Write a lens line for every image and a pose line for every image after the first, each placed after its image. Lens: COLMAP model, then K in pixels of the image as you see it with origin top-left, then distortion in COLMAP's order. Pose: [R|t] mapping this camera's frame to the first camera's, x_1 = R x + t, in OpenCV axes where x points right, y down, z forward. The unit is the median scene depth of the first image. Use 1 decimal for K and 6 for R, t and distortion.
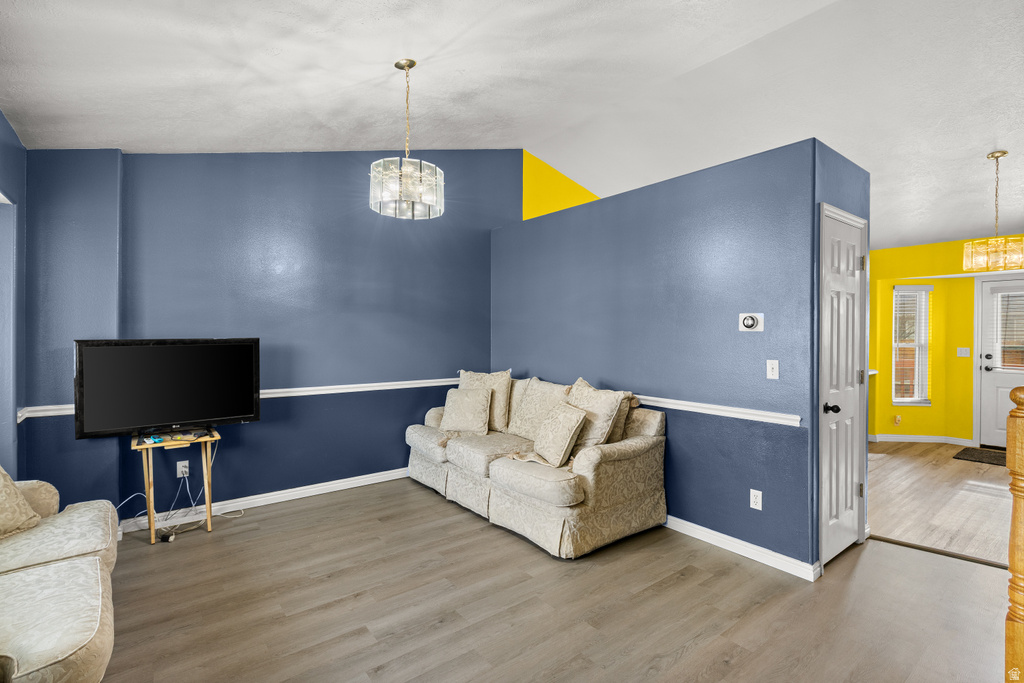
lens RADIAL K [[478.2, 0, 512.0], [0, 478.2, 341.5], [0, 0, 1]] dist [0.002121, 0.000604]
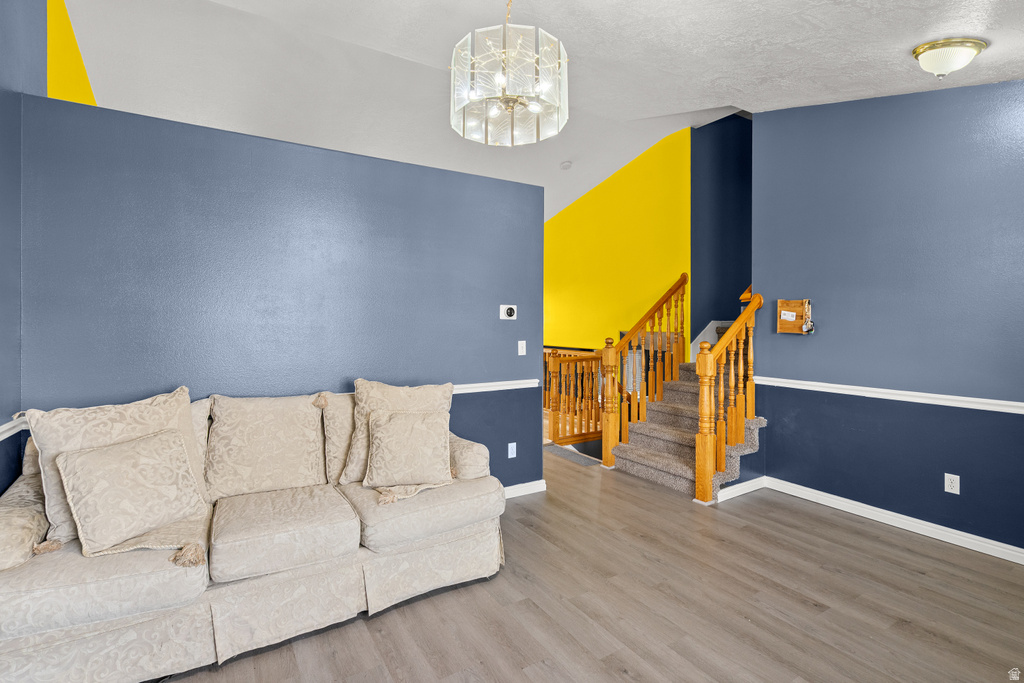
lens RADIAL K [[478.2, 0, 512.0], [0, 478.2, 341.5], [0, 0, 1]] dist [0.002121, 0.000604]
pose [[0.107551, -0.038325, 0.993461, -0.793753], [0.018947, 0.999154, 0.036494, -0.008794], [-0.994019, 0.014898, 0.108186, 0.906752]]
